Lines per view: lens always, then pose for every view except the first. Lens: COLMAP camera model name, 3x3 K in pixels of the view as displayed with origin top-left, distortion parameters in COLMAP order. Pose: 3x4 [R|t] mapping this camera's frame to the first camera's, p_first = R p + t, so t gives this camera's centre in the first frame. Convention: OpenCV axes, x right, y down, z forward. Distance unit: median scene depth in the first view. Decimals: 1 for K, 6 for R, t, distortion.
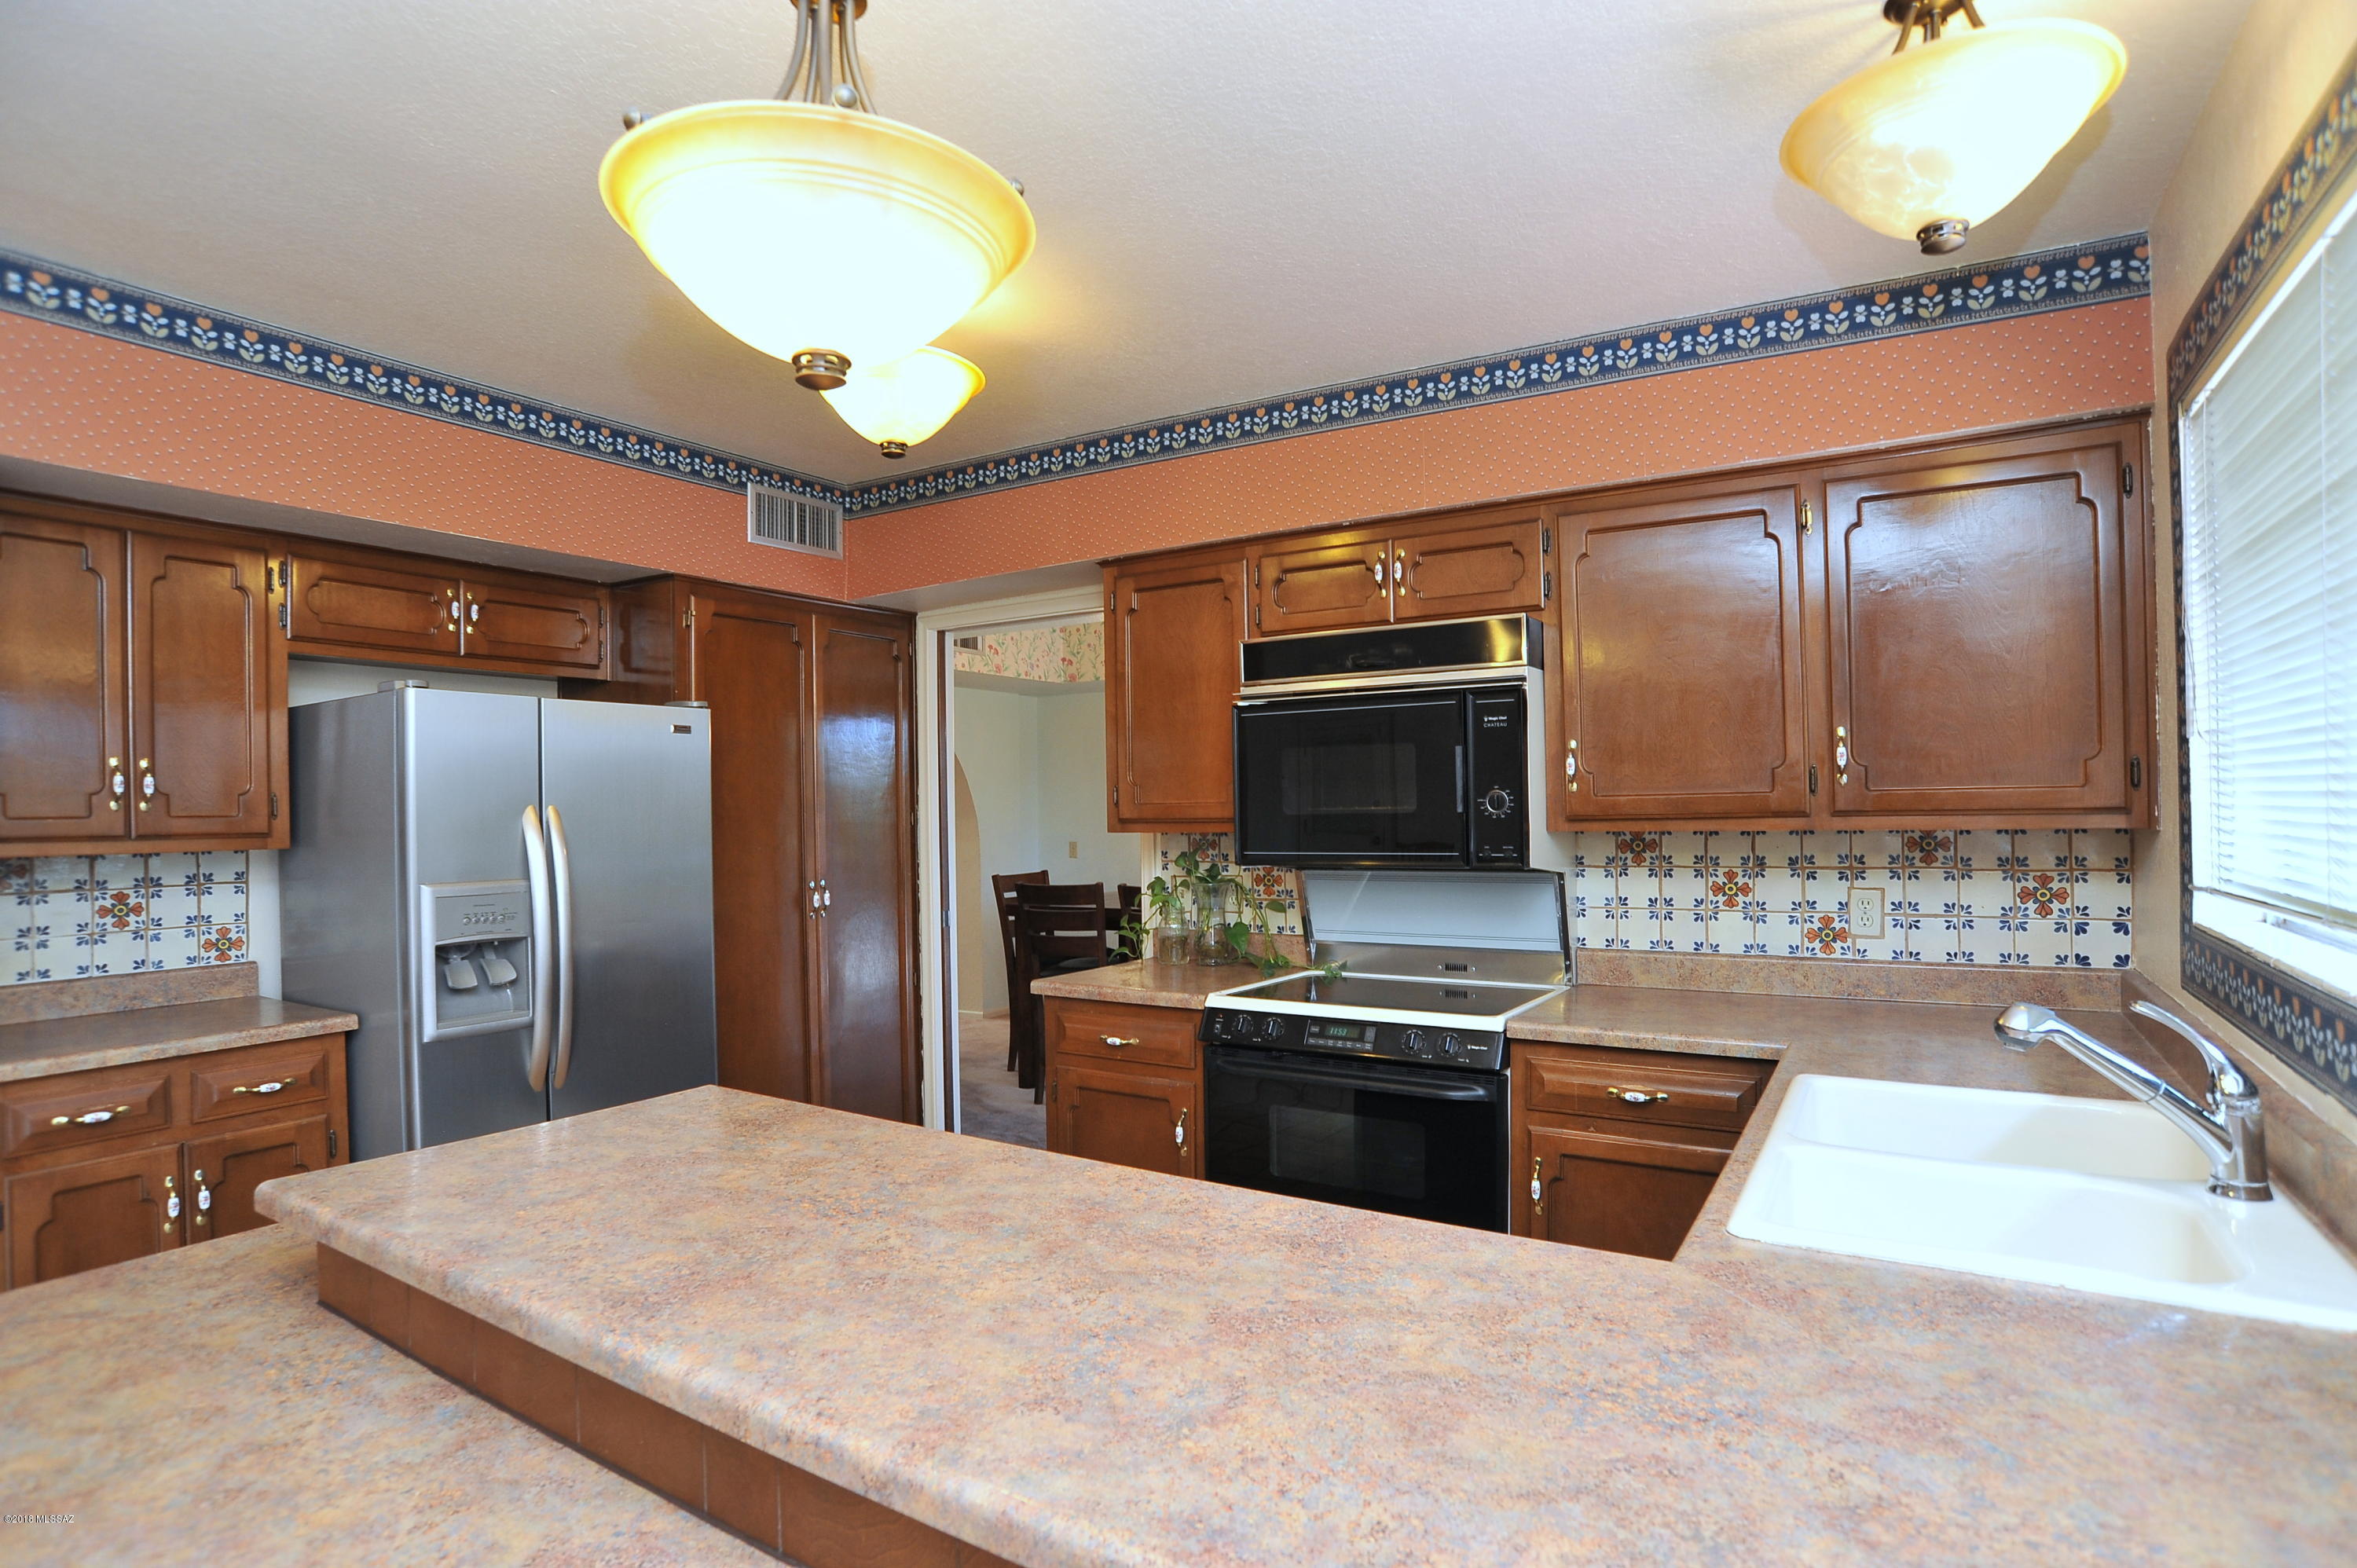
lens RADIAL K [[1196.6, 0, 1169.4], [0, 1196.6, 825.7], [0, 0, 1]] dist [-0.046673, 0.007249]
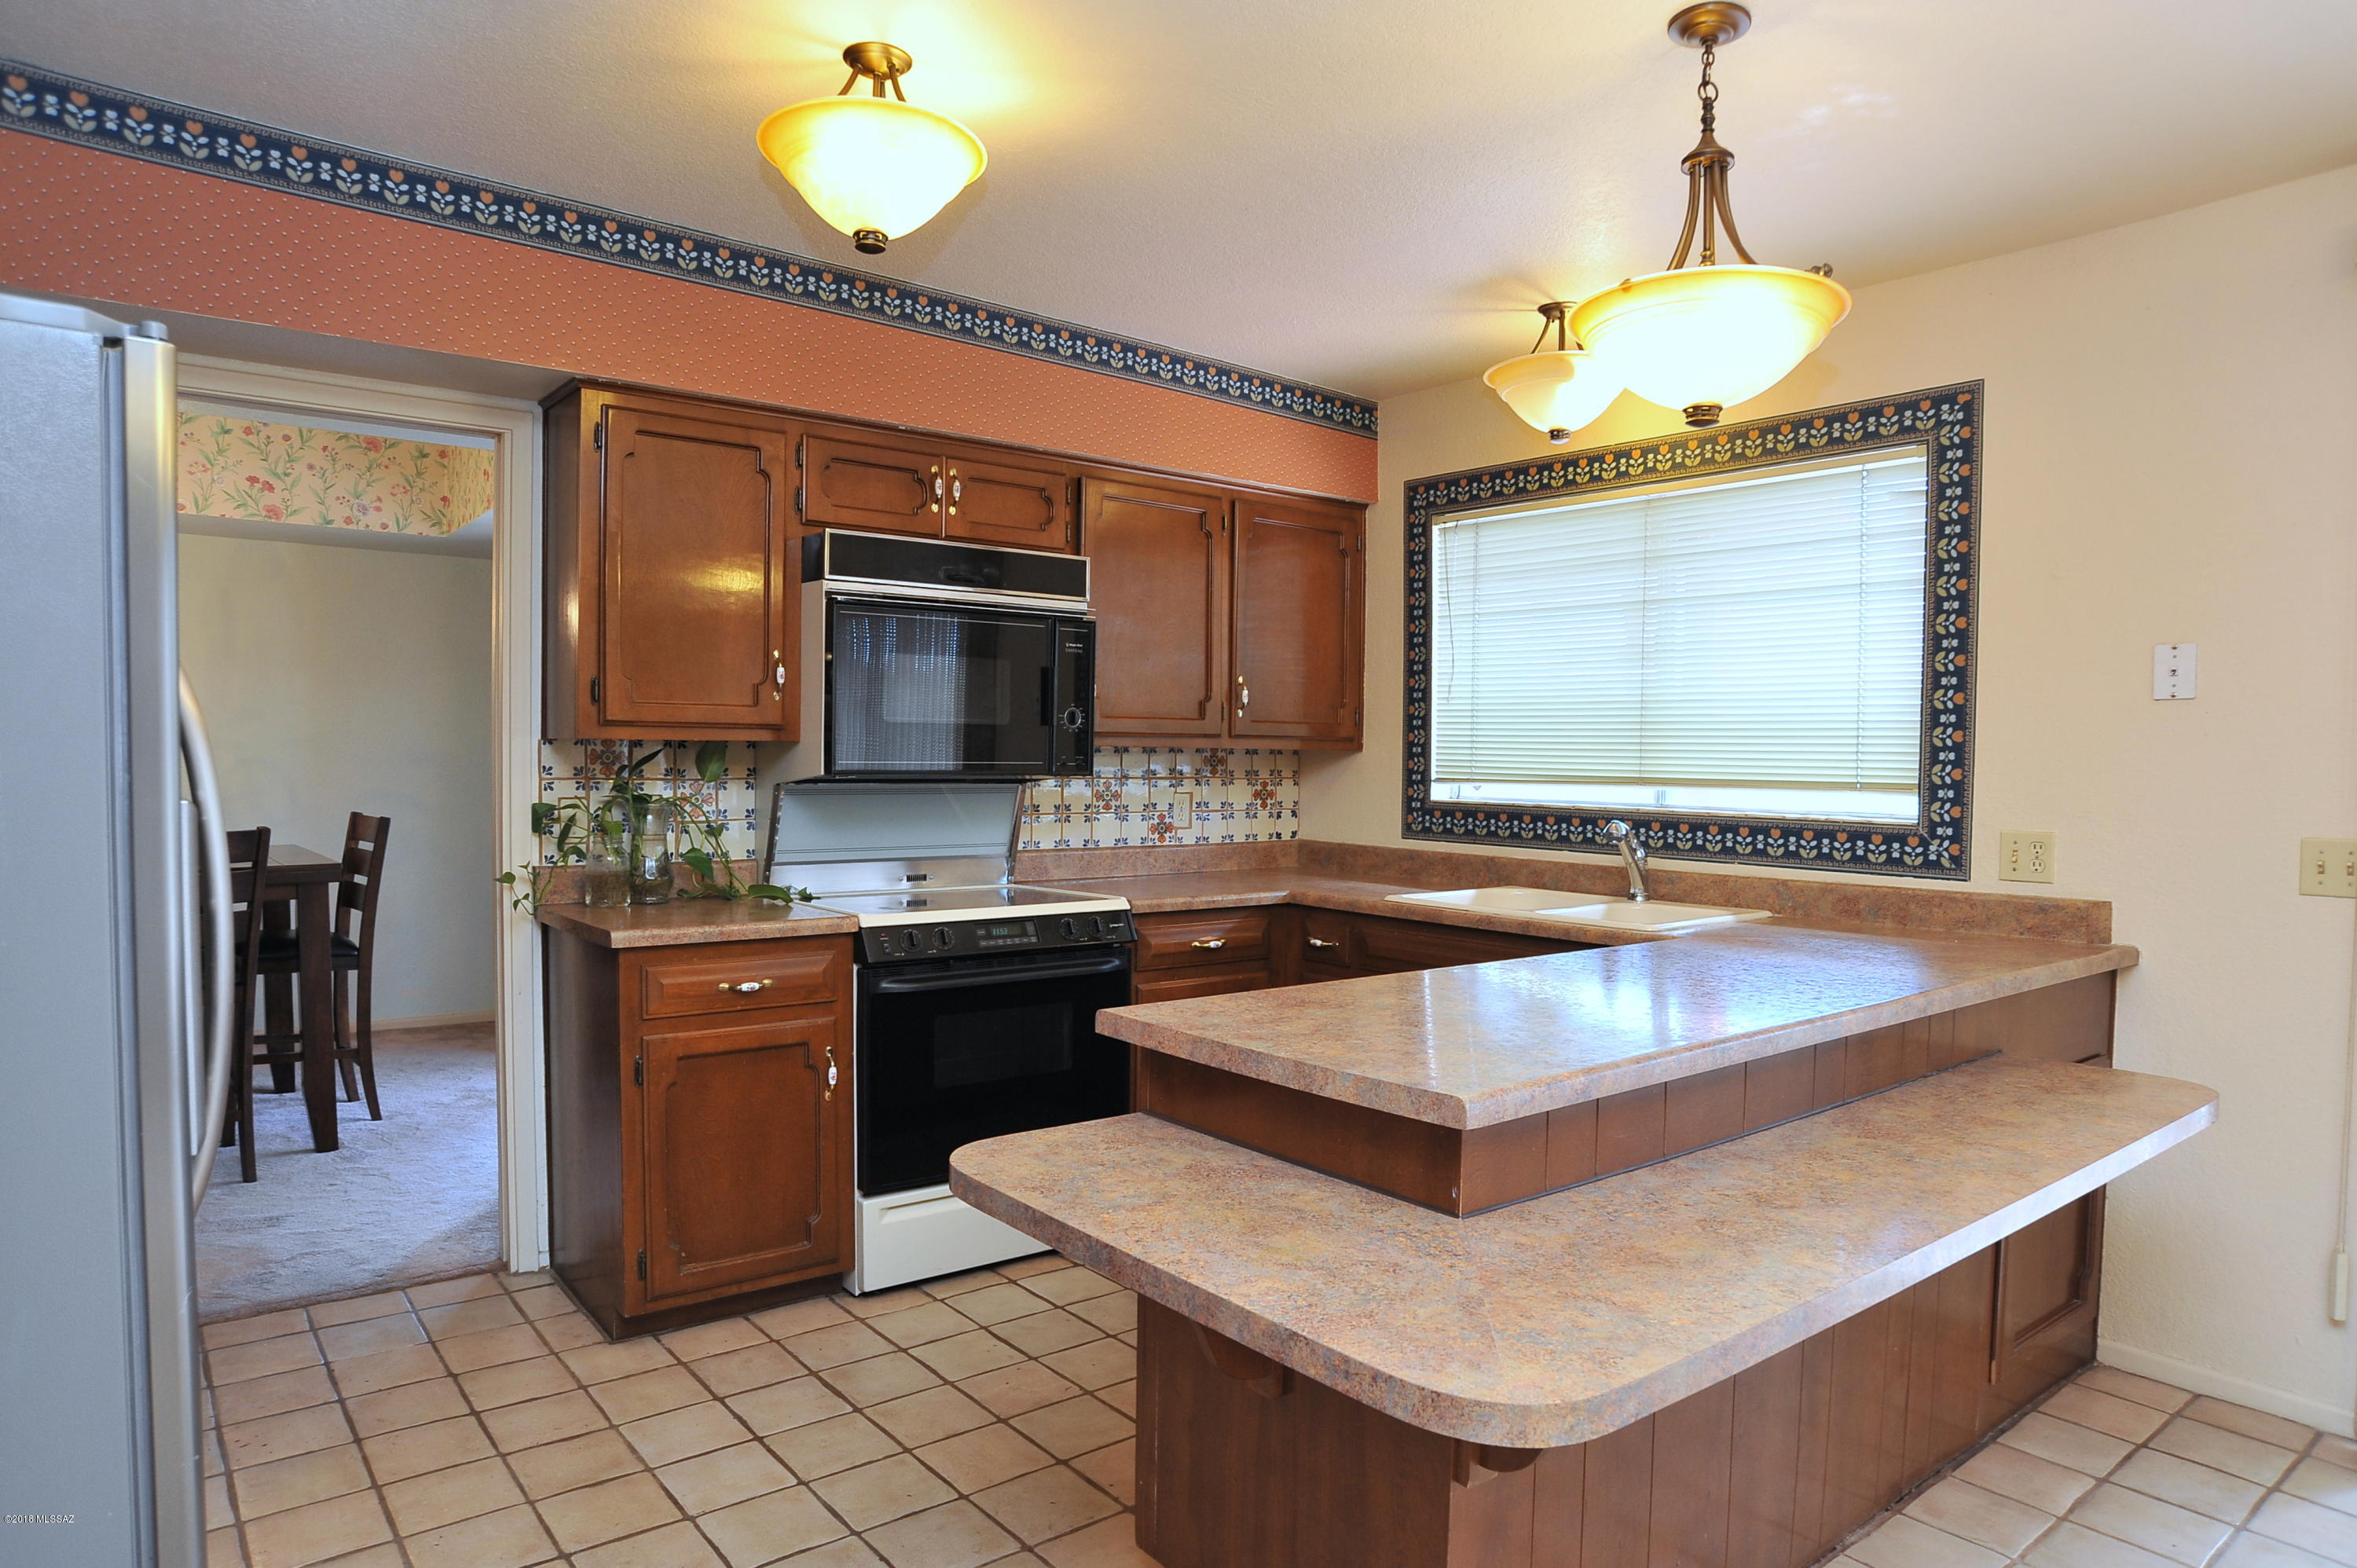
lens RADIAL K [[1416.0, 0, 1161.5], [0, 1416.0, 811.4], [0, 0, 1]] dist [-0.059417, 0.004362]
pose [[0.346923, -0.015328, 0.937768, -0.986765], [-0.007640, 0.999787, 0.019168, 0.043991], [-0.937862, -0.013814, 0.346732, 0.452410]]
